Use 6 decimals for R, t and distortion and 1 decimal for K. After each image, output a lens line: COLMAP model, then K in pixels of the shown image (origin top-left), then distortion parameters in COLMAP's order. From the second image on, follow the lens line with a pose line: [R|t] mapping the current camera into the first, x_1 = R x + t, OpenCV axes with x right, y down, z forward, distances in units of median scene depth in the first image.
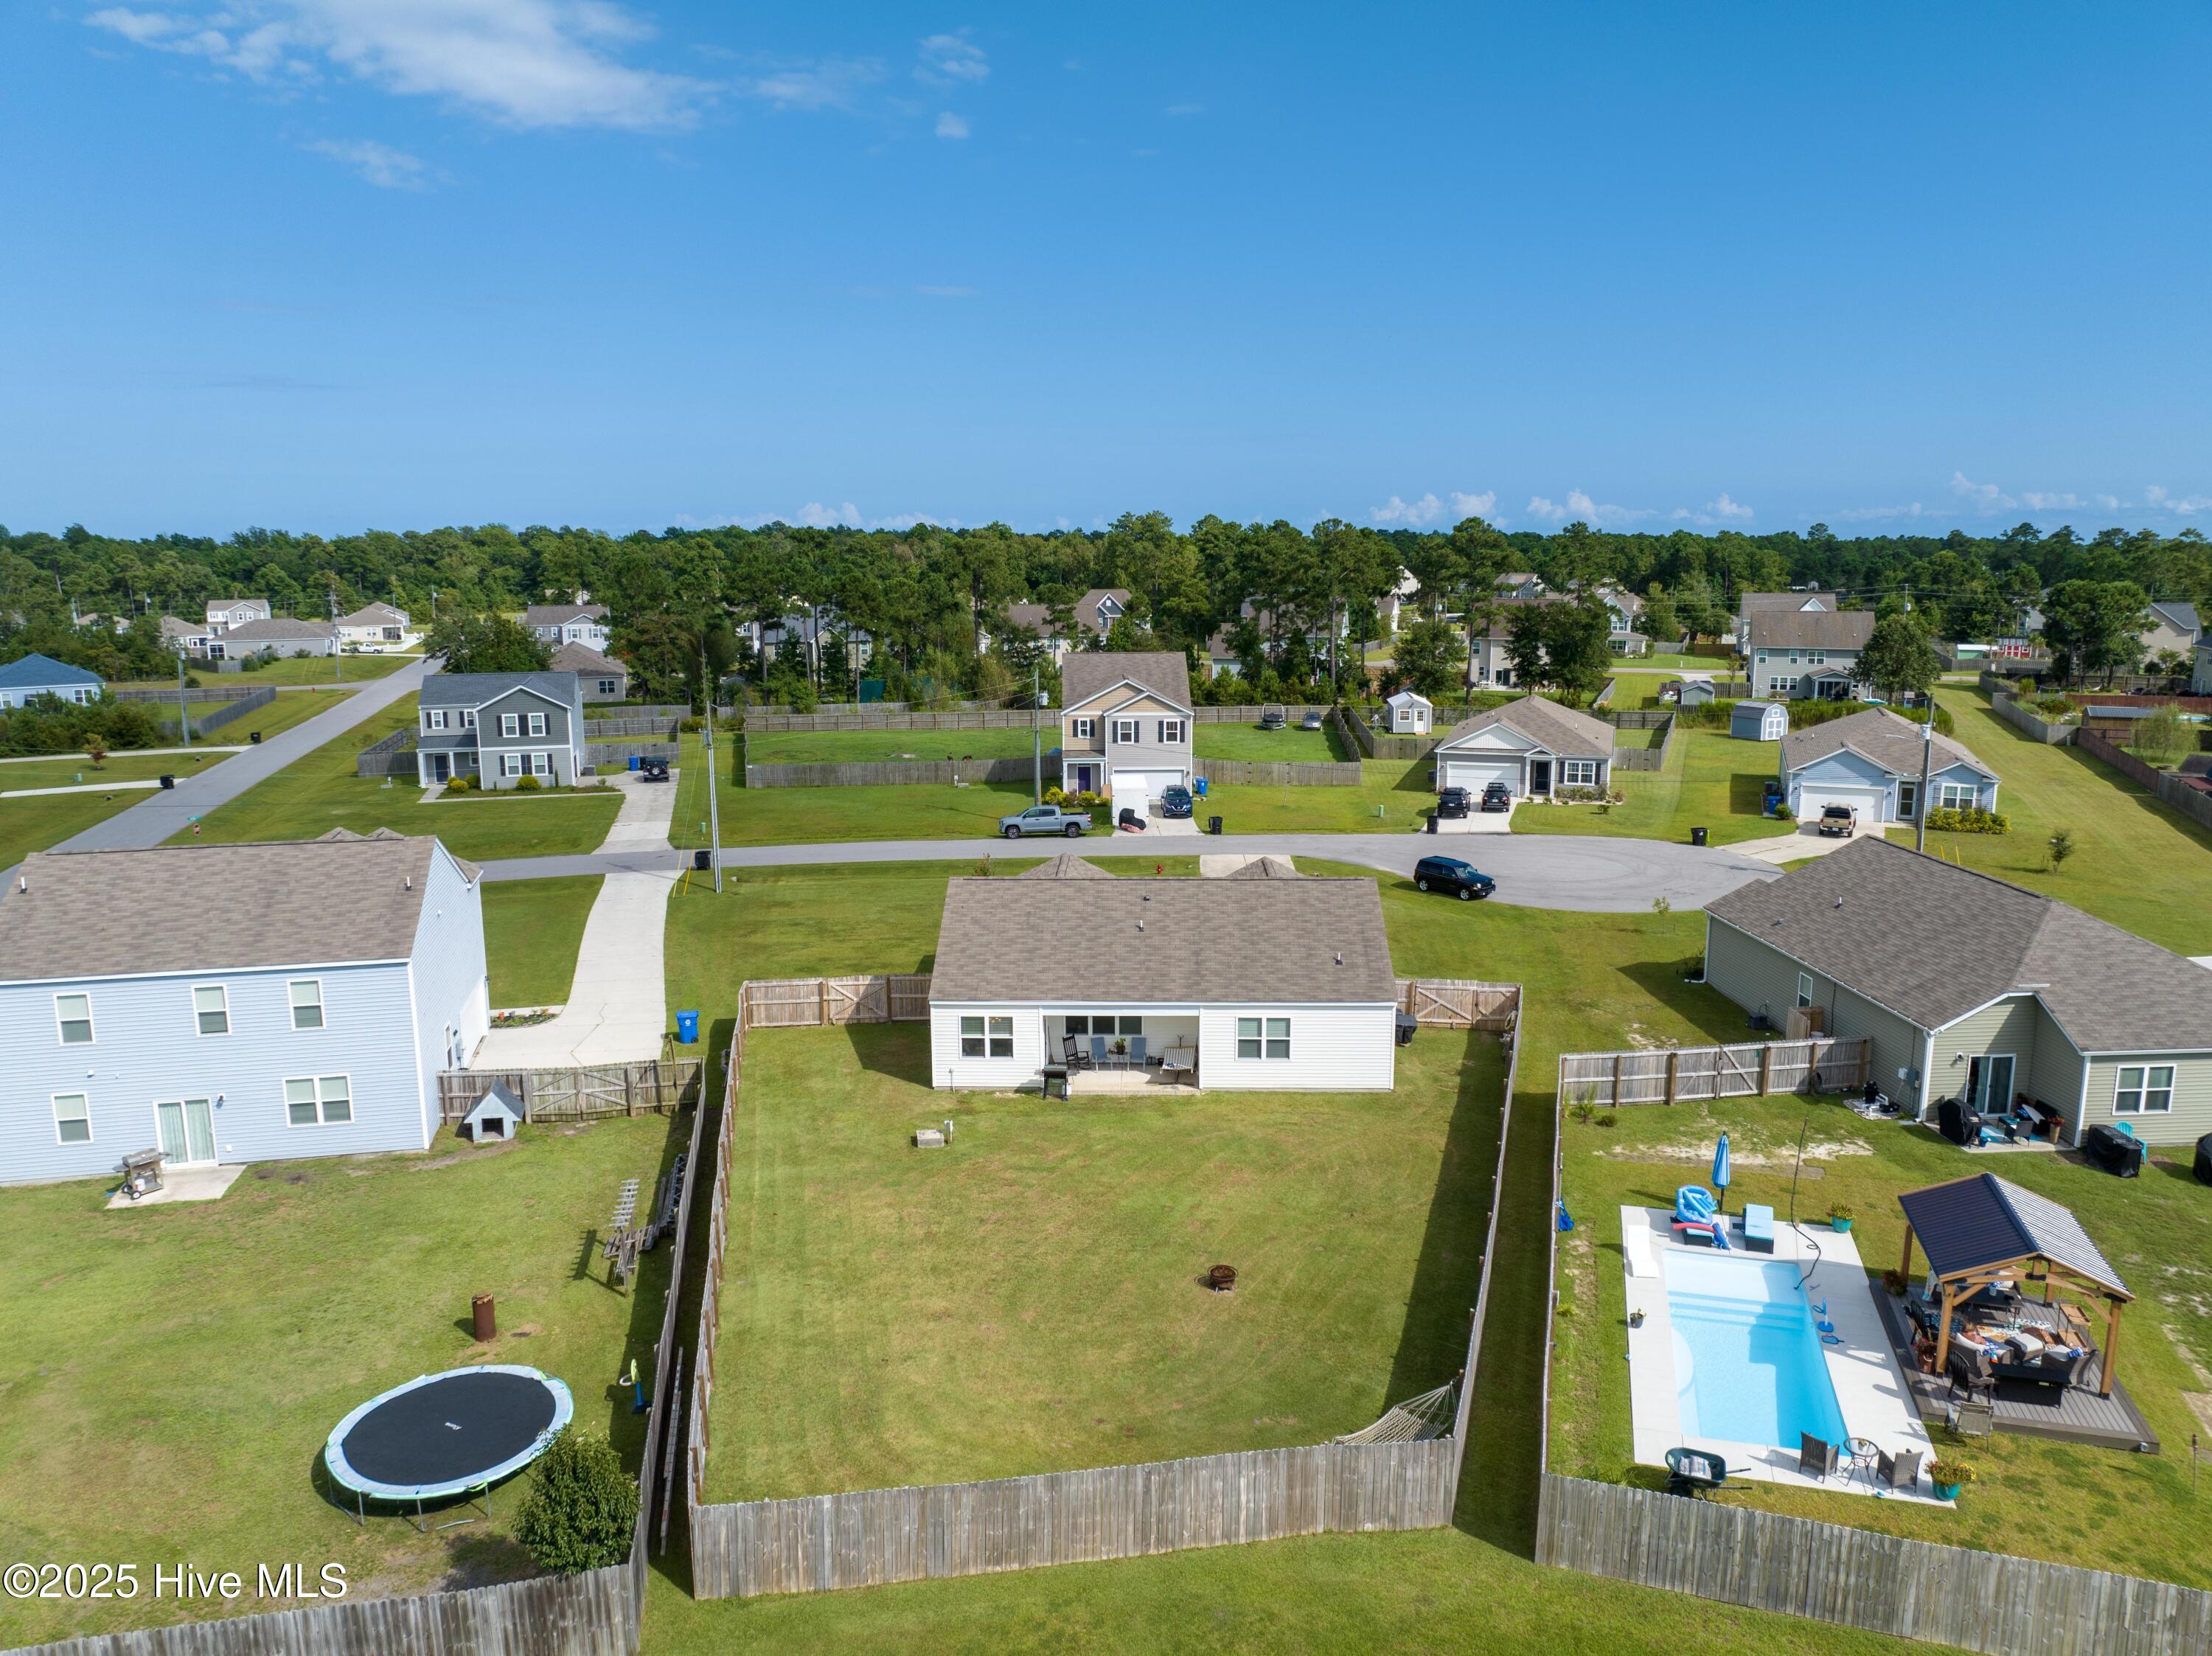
lens RADIAL K [[1607.3, 0, 1106.0], [0, 1607.3, 828.0], [0, 0, 1]] dist [-0.021384, 0.002747]
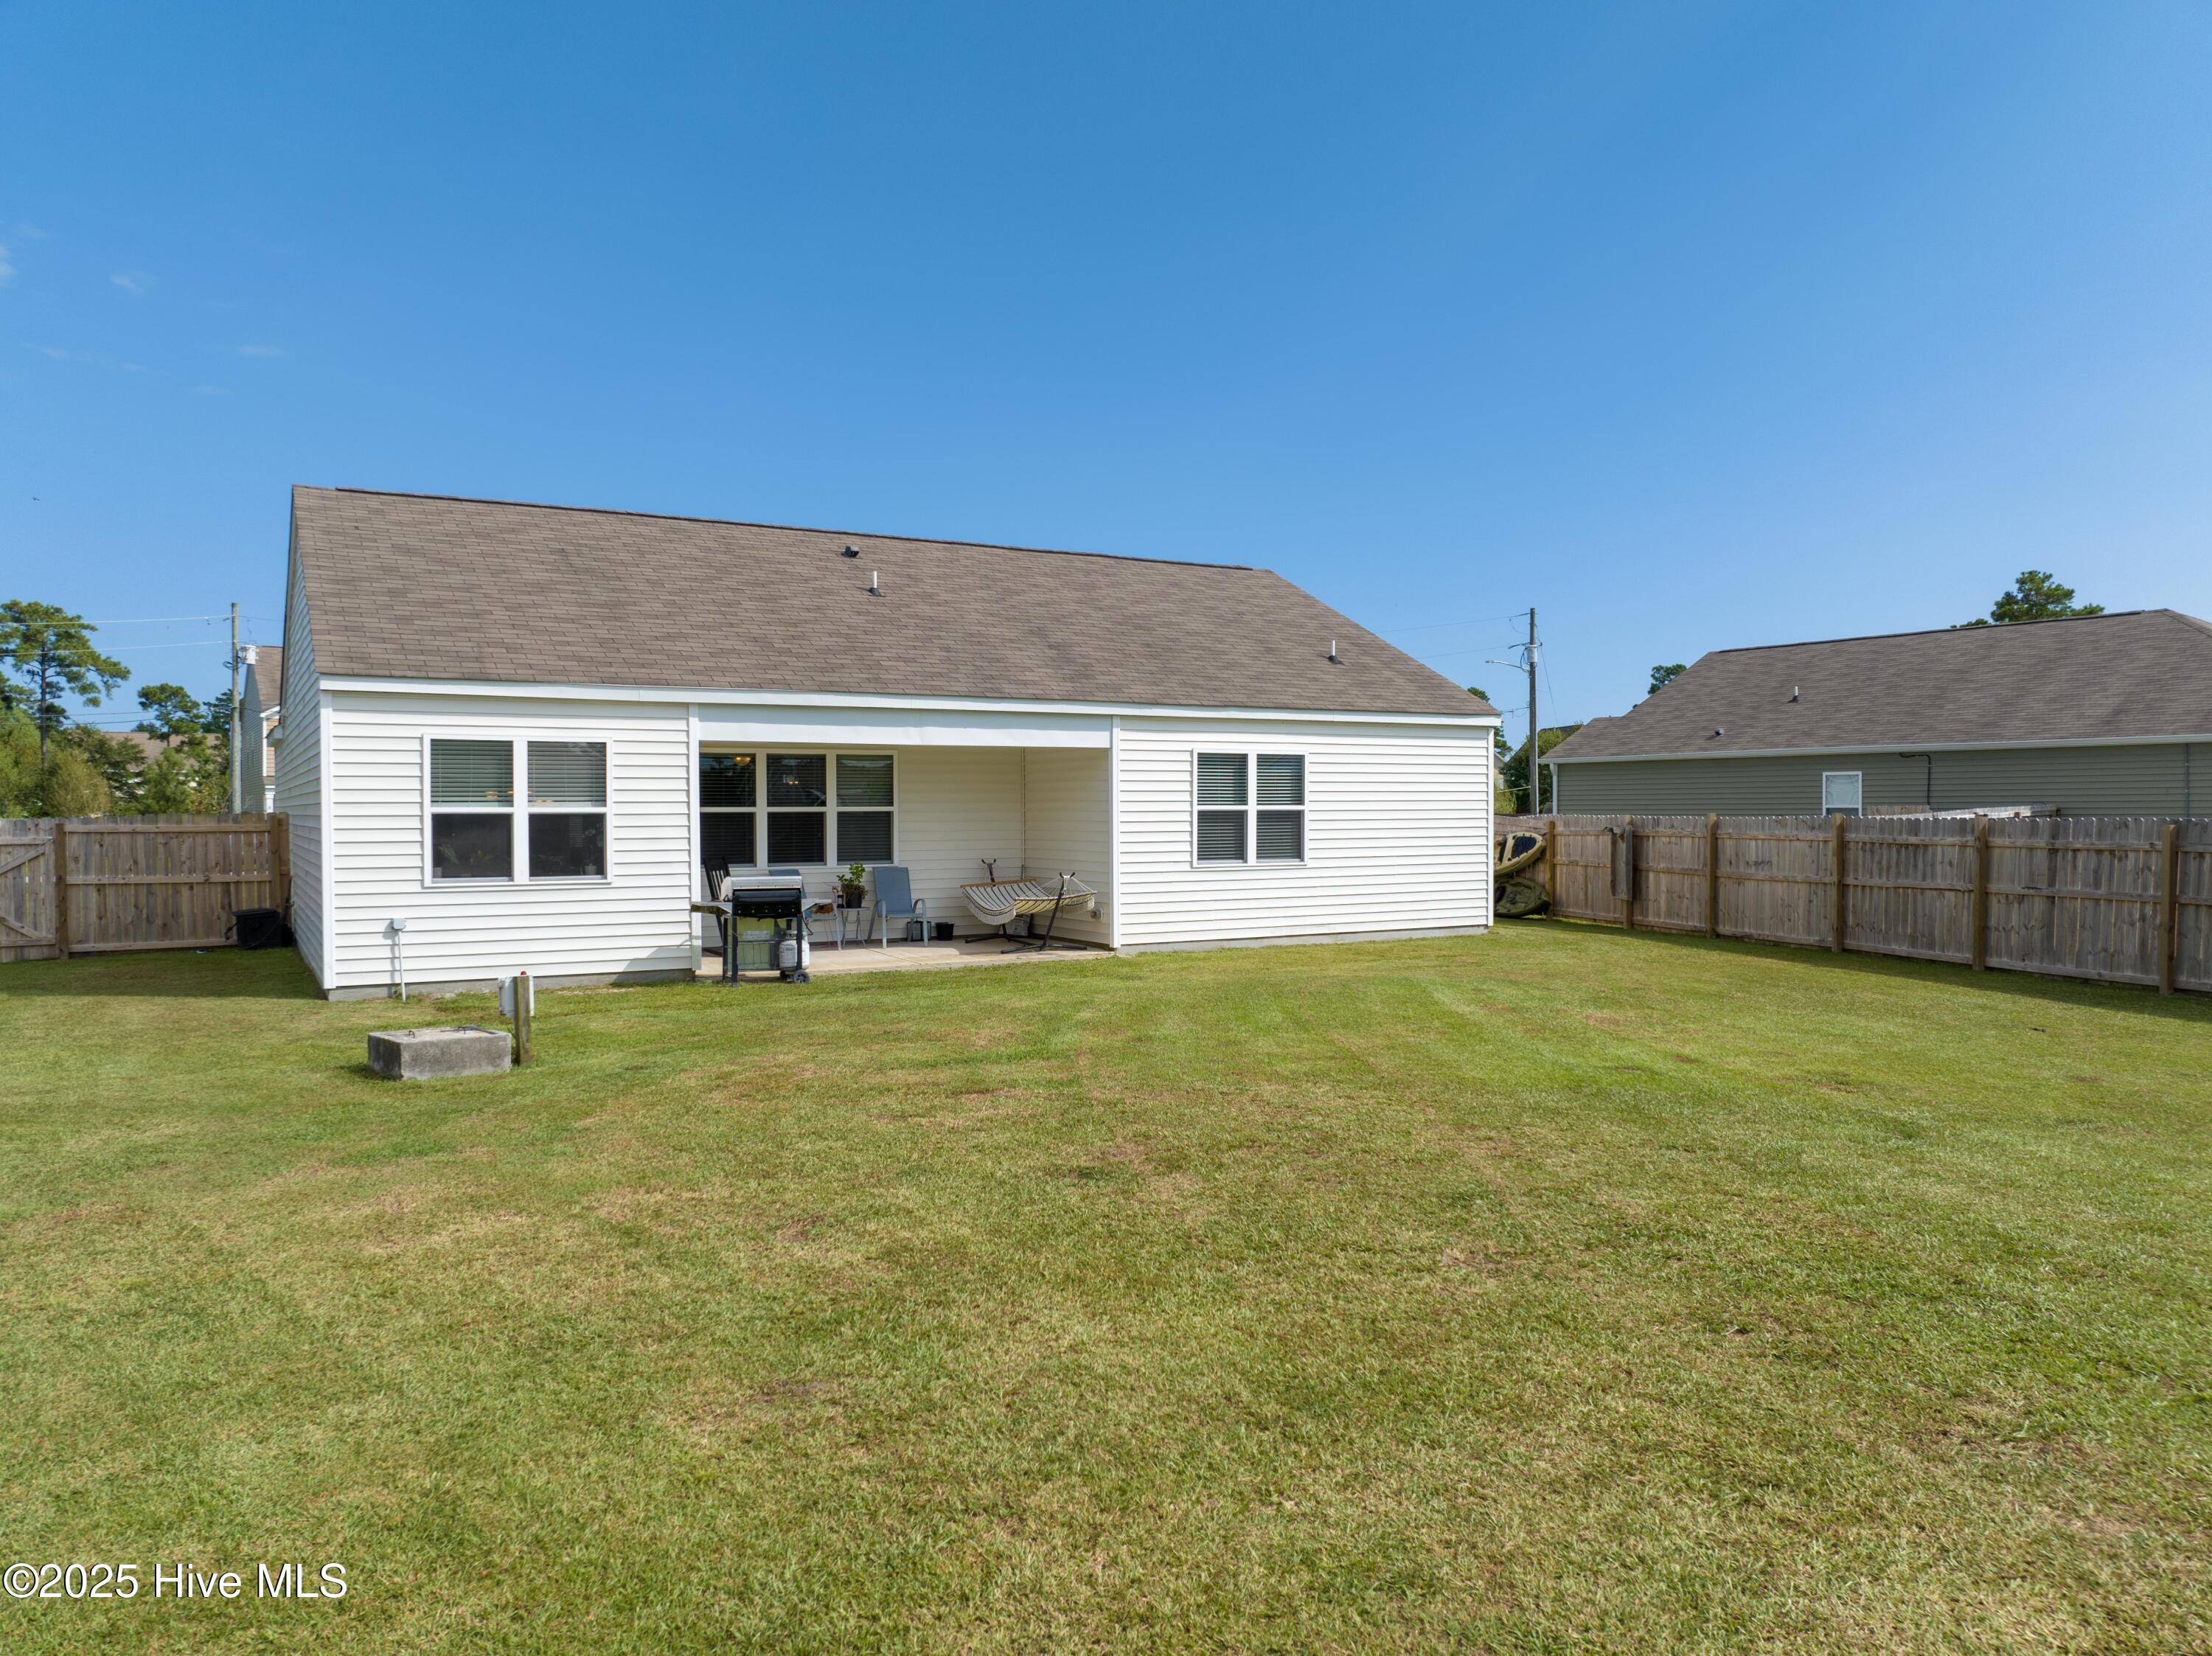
lens RADIAL K [[1567.4, 0, 1112.7], [0, 1567.4, 816.1], [0, 0, 1]] dist [-0.034113, 0.000647]
pose [[0.846965, 0.000663, 0.531648, -0.136131], [0.099743, 0.982045, -0.160124, 0.189389], [-0.522208, 0.188648, 0.831691, 0.685410]]
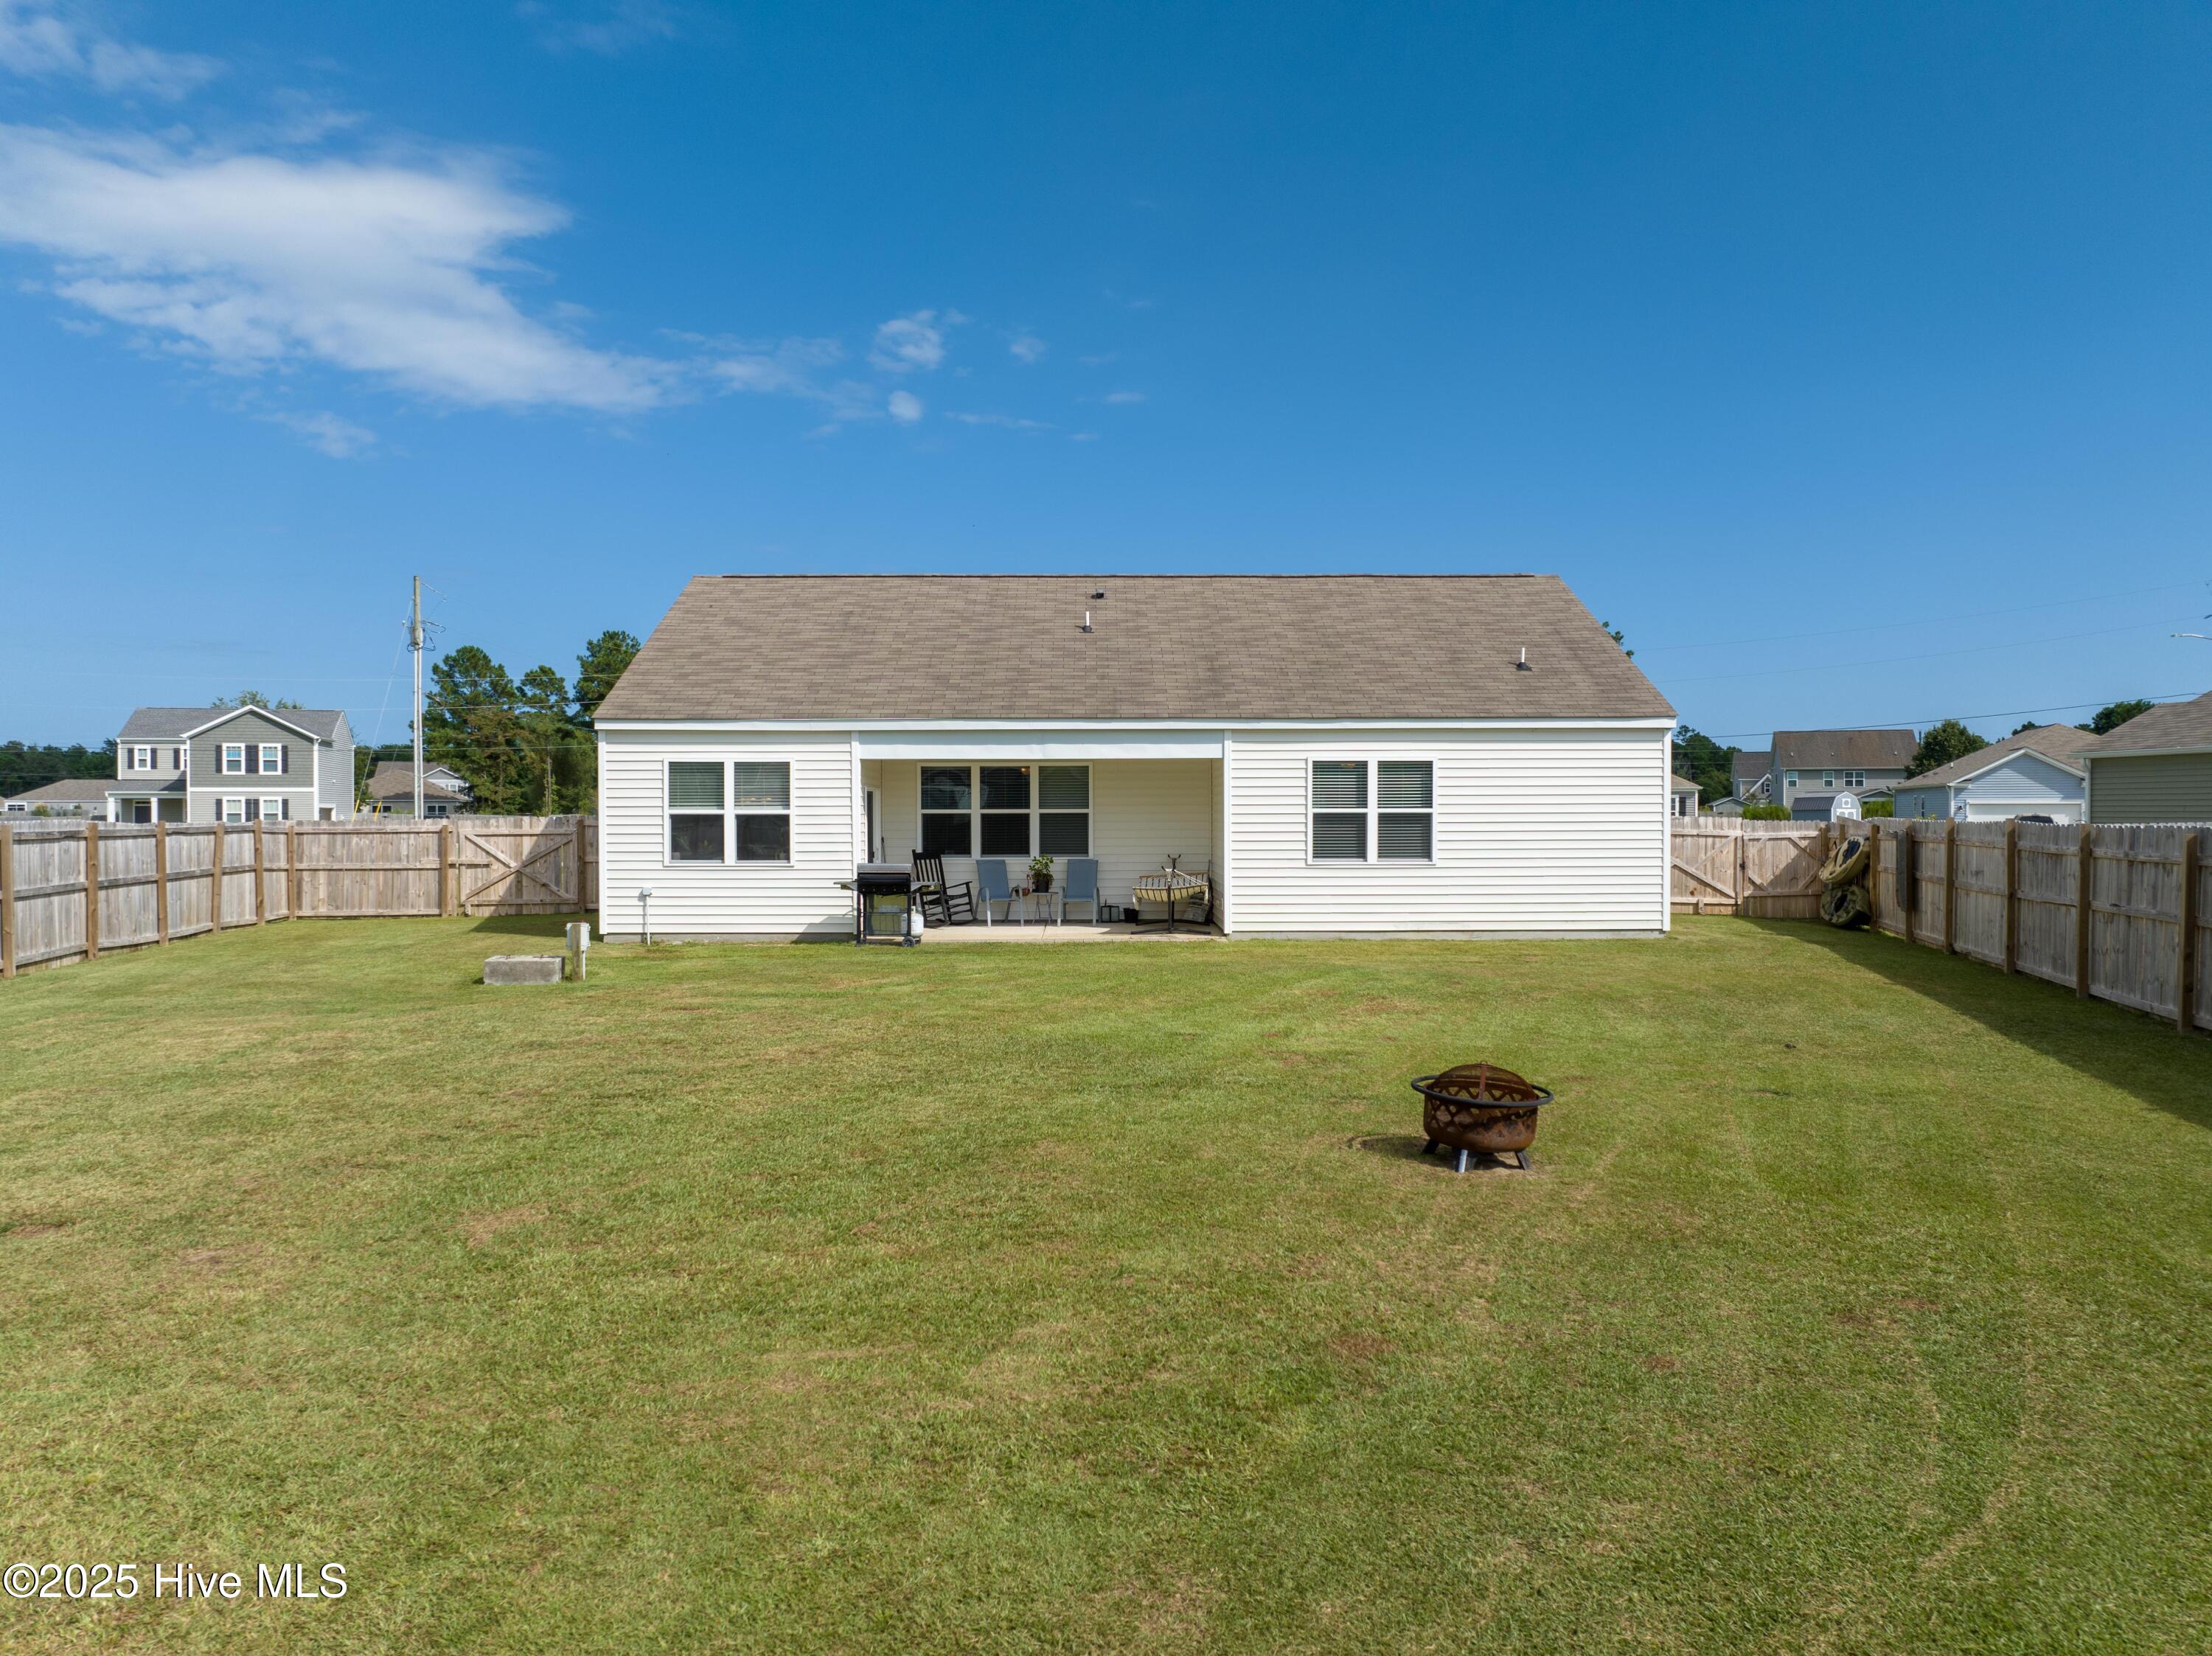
lens RADIAL K [[1567.4, 0, 1112.7], [0, 1567.4, 816.1], [0, 0, 1]] dist [-0.034113, 0.000647]
pose [[0.998922, 0.003829, 0.046267, 0.008704], [0.004880, 0.982411, -0.186666, 0.208045], [-0.046168, 0.186691, 0.981333, 0.581781]]
